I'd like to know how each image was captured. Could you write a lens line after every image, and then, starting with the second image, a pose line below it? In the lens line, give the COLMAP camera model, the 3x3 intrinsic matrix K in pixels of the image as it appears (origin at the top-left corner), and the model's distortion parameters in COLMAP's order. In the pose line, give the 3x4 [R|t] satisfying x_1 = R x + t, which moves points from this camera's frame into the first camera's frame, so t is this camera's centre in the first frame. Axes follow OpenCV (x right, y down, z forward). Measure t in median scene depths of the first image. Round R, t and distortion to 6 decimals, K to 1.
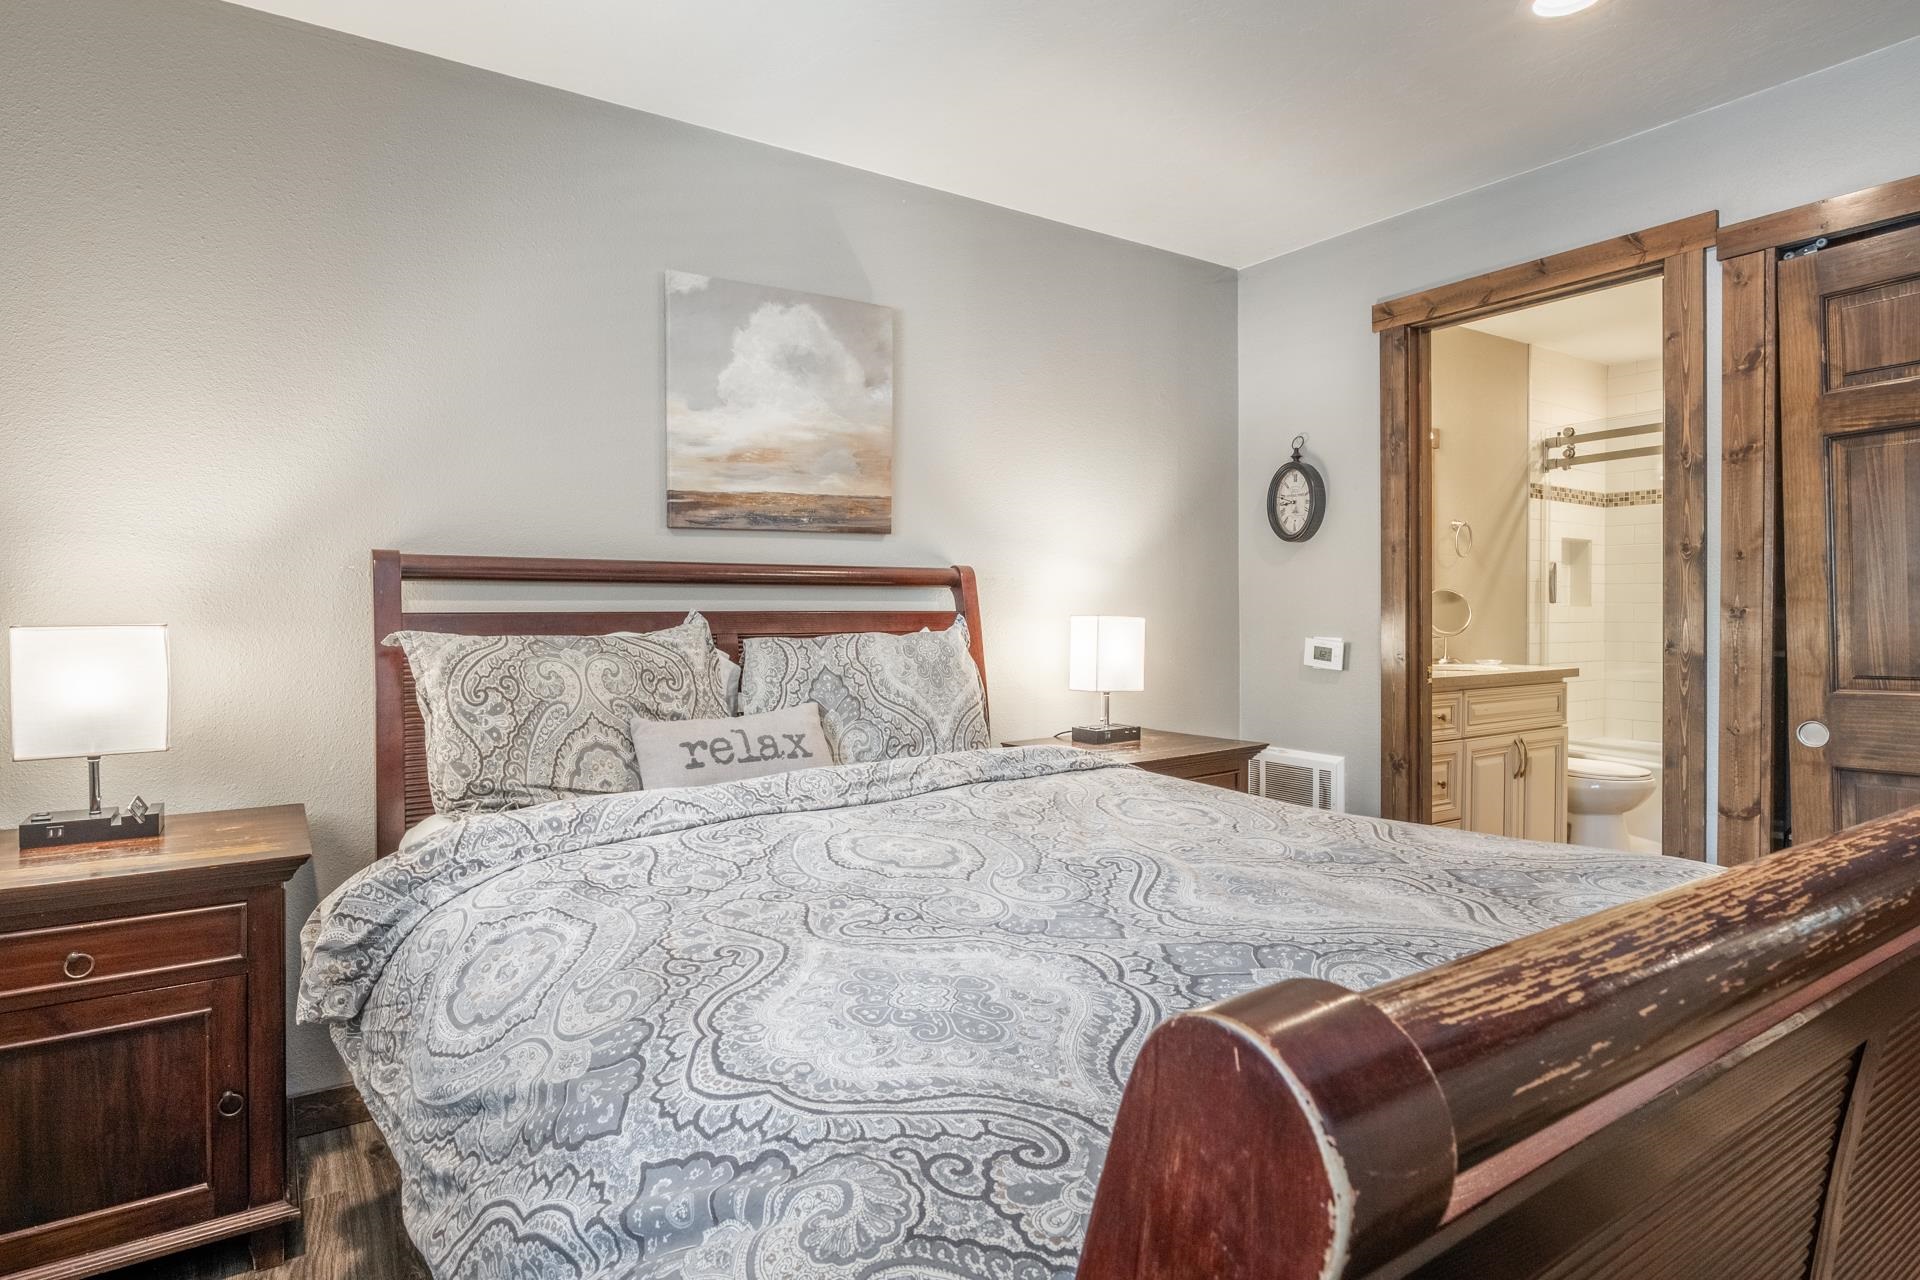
lens RADIAL K [[999.3, 0, 955.1], [0, 999.3, 630.1], [0, 0, 1]] dist [-0.002605, -0.003336]
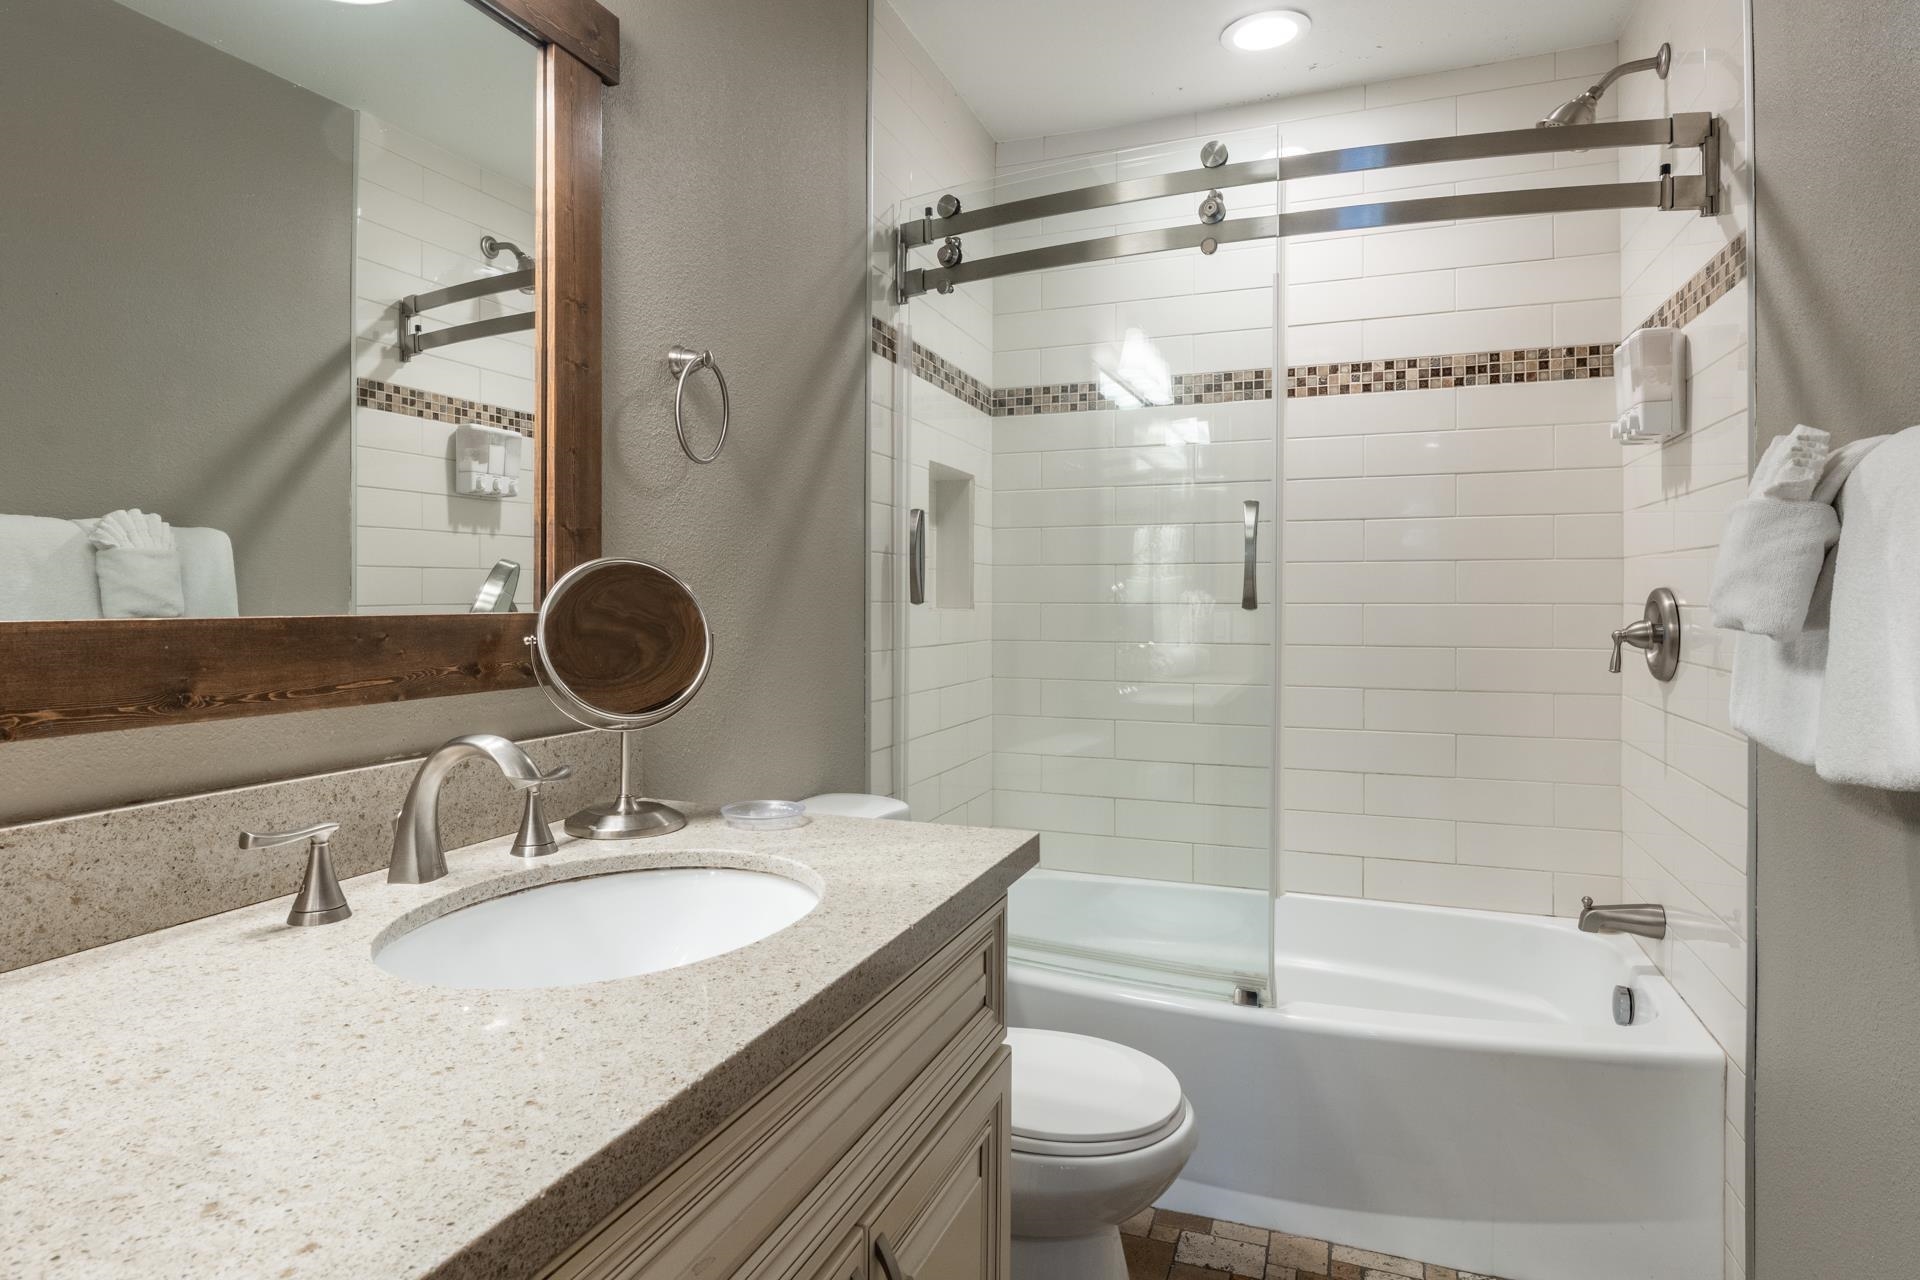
lens RADIAL K [[1059.4, 0, 958.2], [0, 1059.4, 628.1], [0, 0, 1]] dist [-0.002882, -0.001711]
pose [[0.808308, -0.009227, 0.588688, 0.342054], [0.003372, 0.999933, 0.011043, -0.021748], [-0.588750, -0.006941, 0.808285, 0.616826]]
